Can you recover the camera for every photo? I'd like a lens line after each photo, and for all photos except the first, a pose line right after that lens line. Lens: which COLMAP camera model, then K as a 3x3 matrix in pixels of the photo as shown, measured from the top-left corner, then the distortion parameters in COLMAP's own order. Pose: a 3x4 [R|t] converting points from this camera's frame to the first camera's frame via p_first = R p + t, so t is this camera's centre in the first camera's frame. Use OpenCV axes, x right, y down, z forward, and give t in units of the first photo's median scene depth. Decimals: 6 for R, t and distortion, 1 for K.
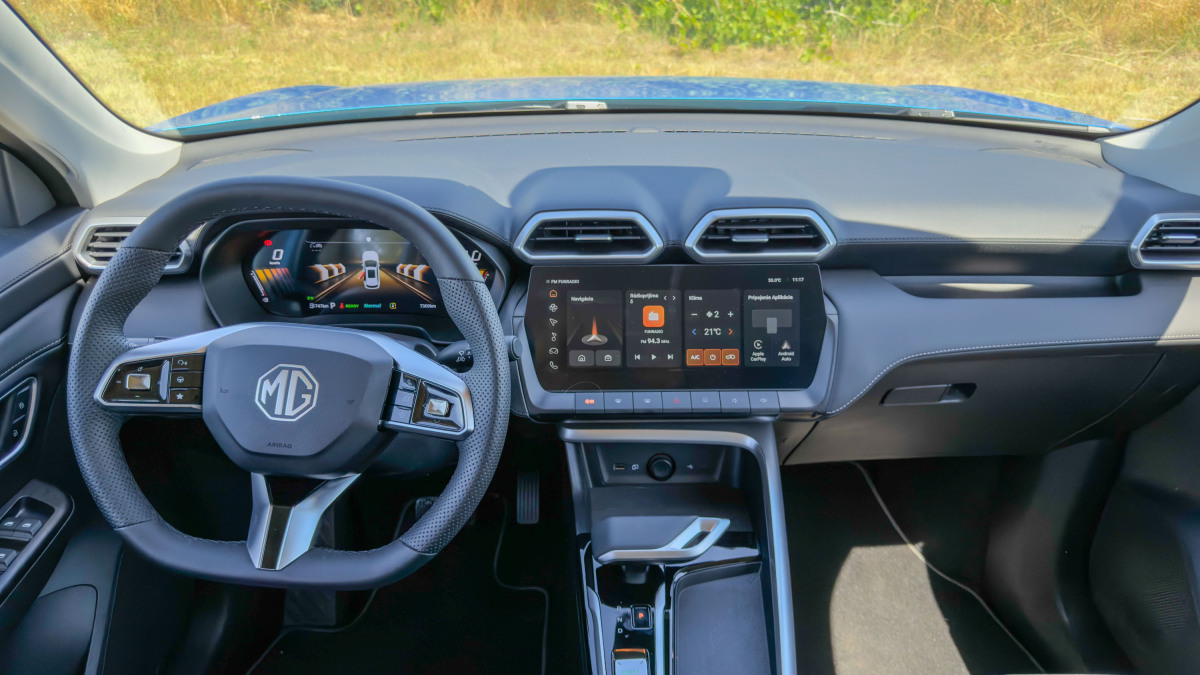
lens RADIAL K [[844.0, 0, 605.9], [0, 844.0, 339.8], [0, 0, 1]] dist [0.094471, -0.141534]
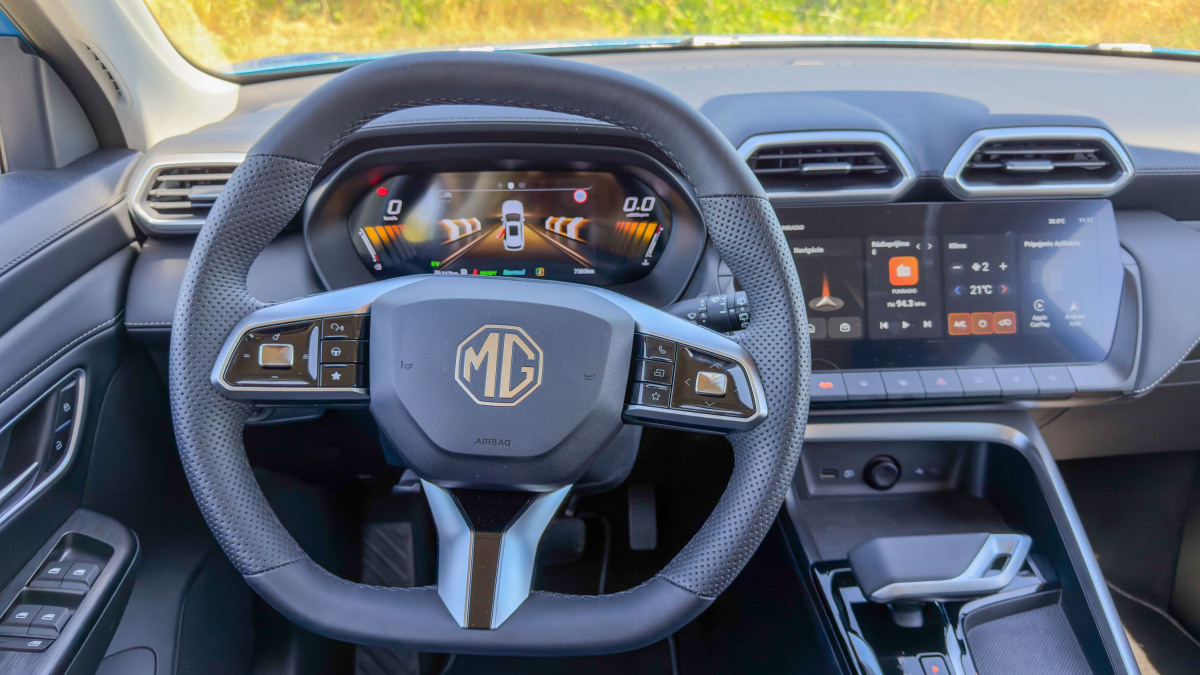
lens RADIAL K [[848.5, 0, 605.0], [0, 848.5, 345.4], [0, 0, 1]] dist [0.114148, -0.191255]
pose [[0.999203, -0.023058, 0.032573, -0.236109], [0.023624, 0.999575, -0.017084, 0.045309], [-0.032165, 0.017840, 0.999323, 0.239094]]
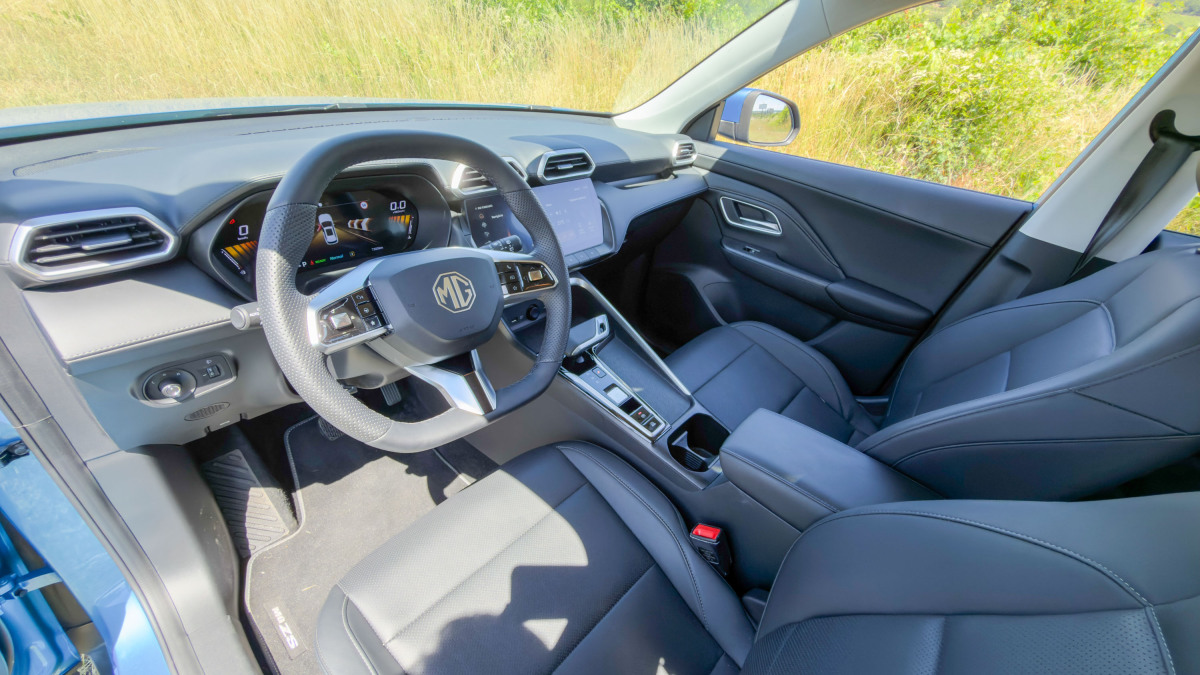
lens RADIAL K [[478.1, 0, 601.2], [0, 478.1, 340.0], [0, 0, 1]] dist [-0.000672, -0.000190]
pose [[0.670546, -0.340560, 0.659081, -0.568564], [0.250790, 0.940163, 0.230648, 0.012233], [-0.698193, 0.010631, 0.715831, 0.217429]]
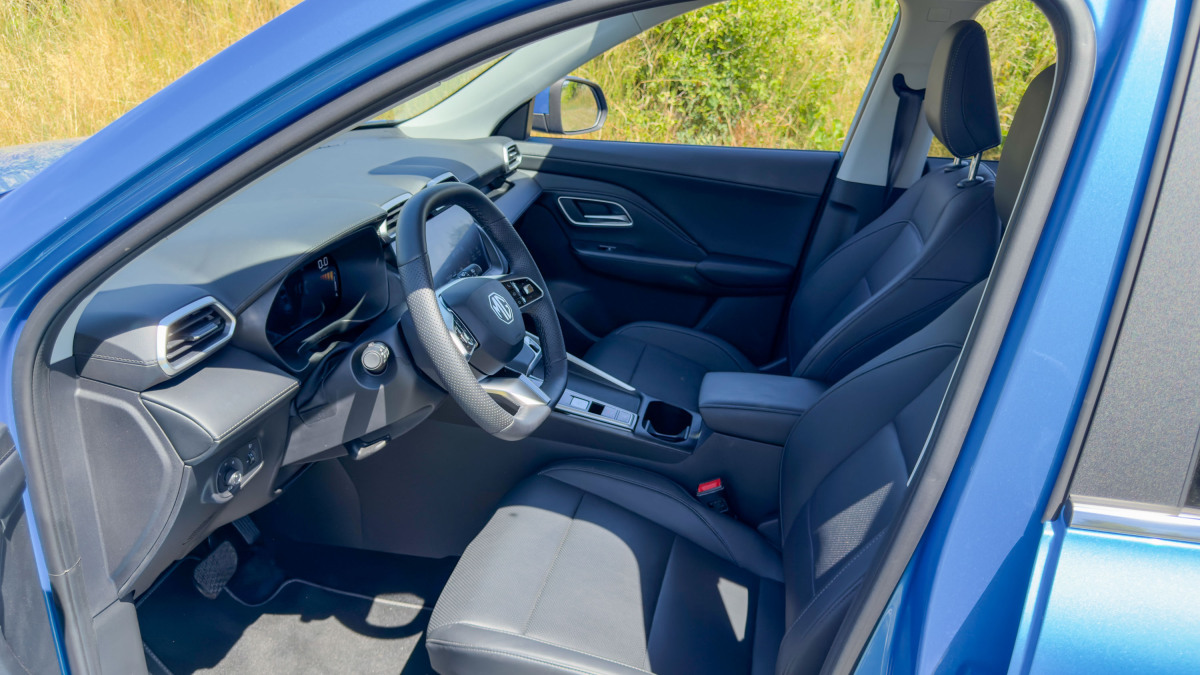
lens RADIAL K [[848.5, 0, 605.0], [0, 848.5, 345.4], [0, 0, 1]] dist [0.114148, -0.191255]
pose [[0.230337, -0.374606, 0.898117, -1.374352], [0.409662, 0.874494, 0.259688, -0.164015], [-0.882679, 0.308109, 0.354890, 0.206730]]
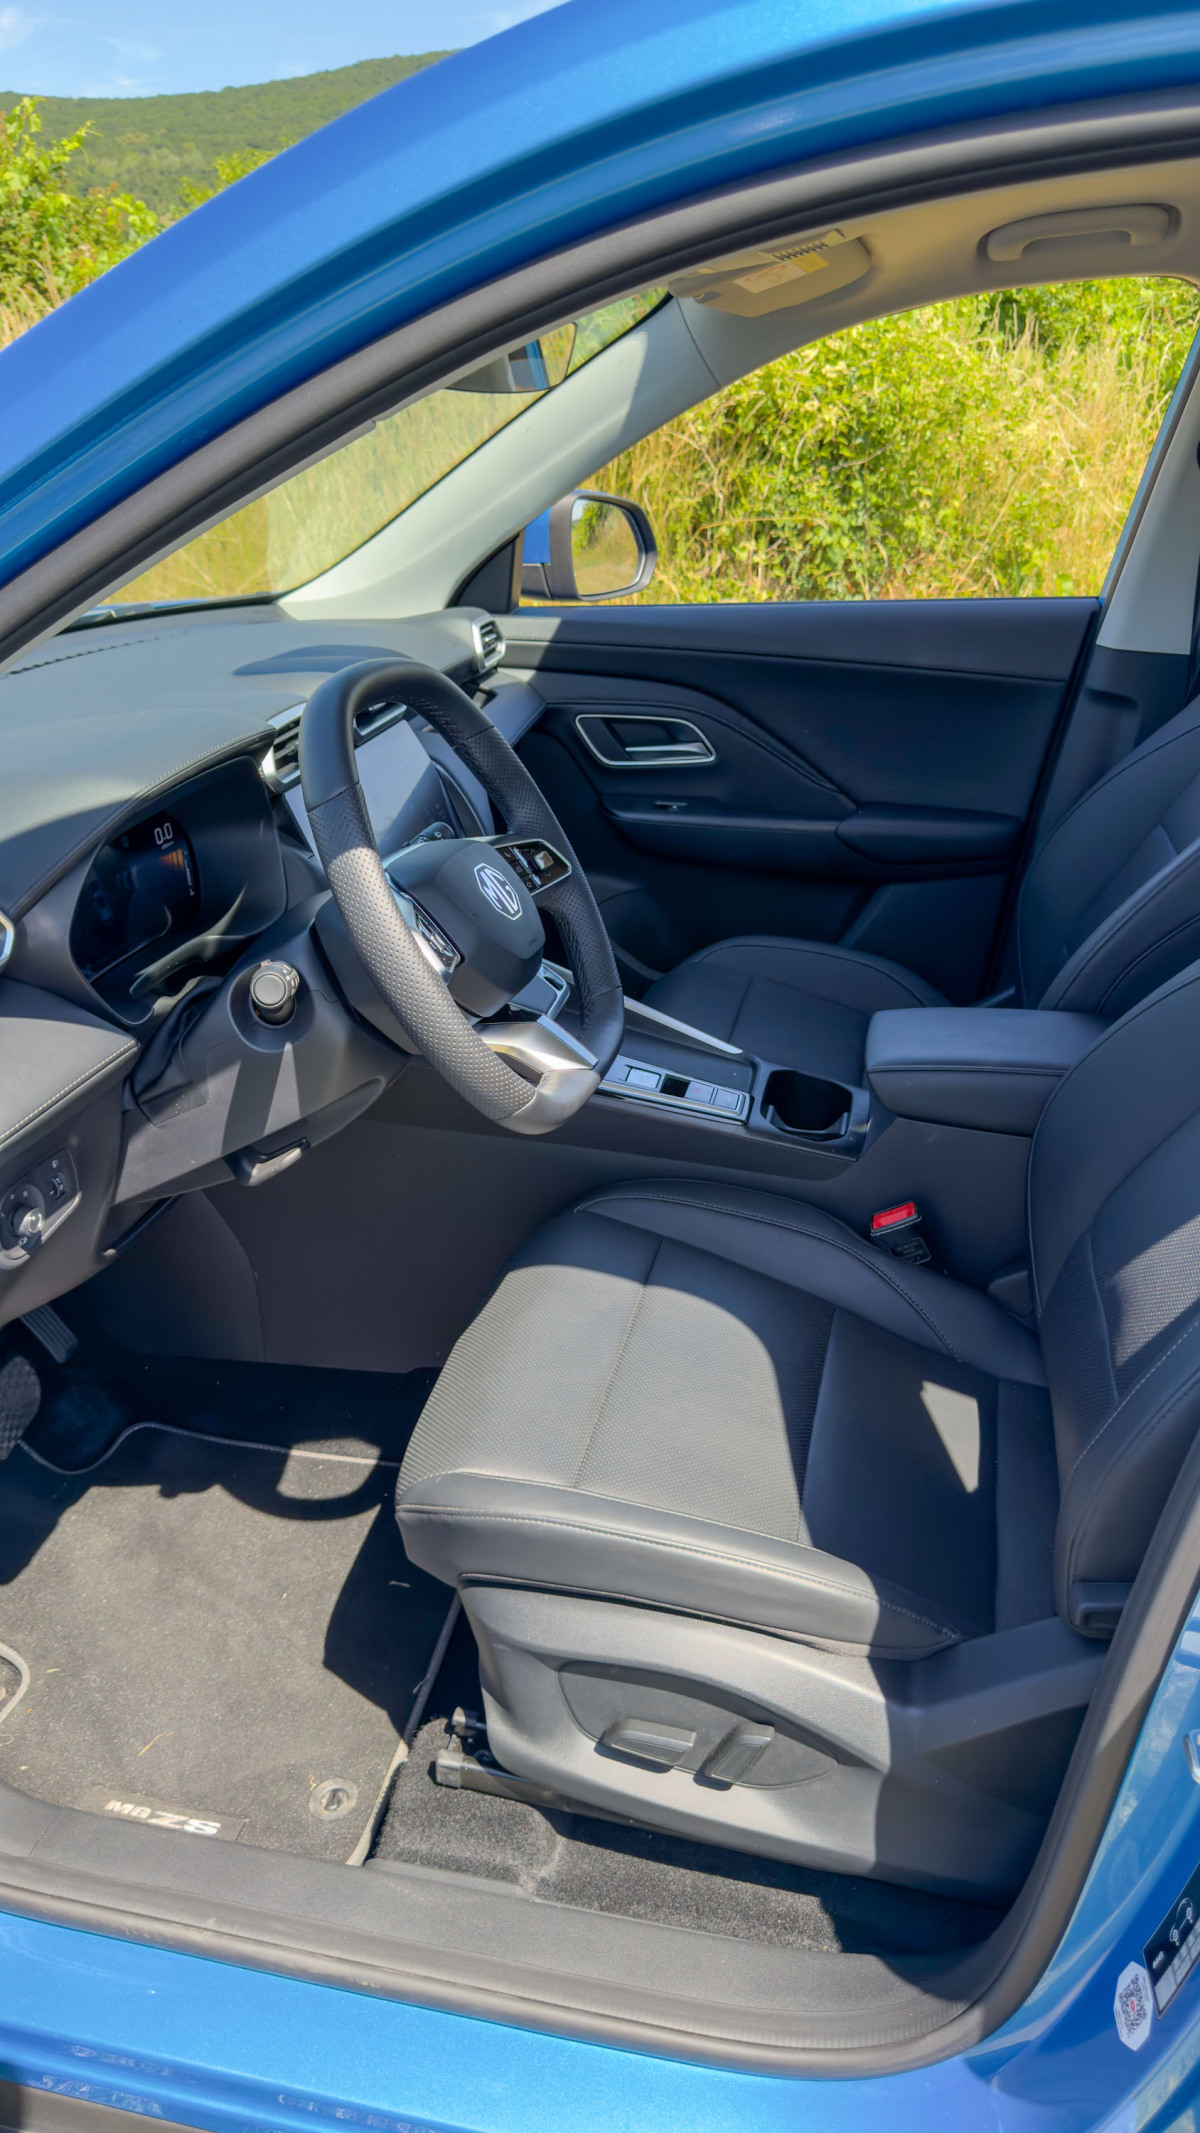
lens RADIAL K [[1505.2, 0, 600.0], [0, 1505.2, 1066.5], [0, 0, 1]] dist [0.155688, -0.373596]
pose [[0.241814, -0.411679, 0.878661, -1.347366], [0.462244, 0.845056, 0.268721, -0.116286], [-0.853145, 0.341176, 0.394643, 0.277756]]
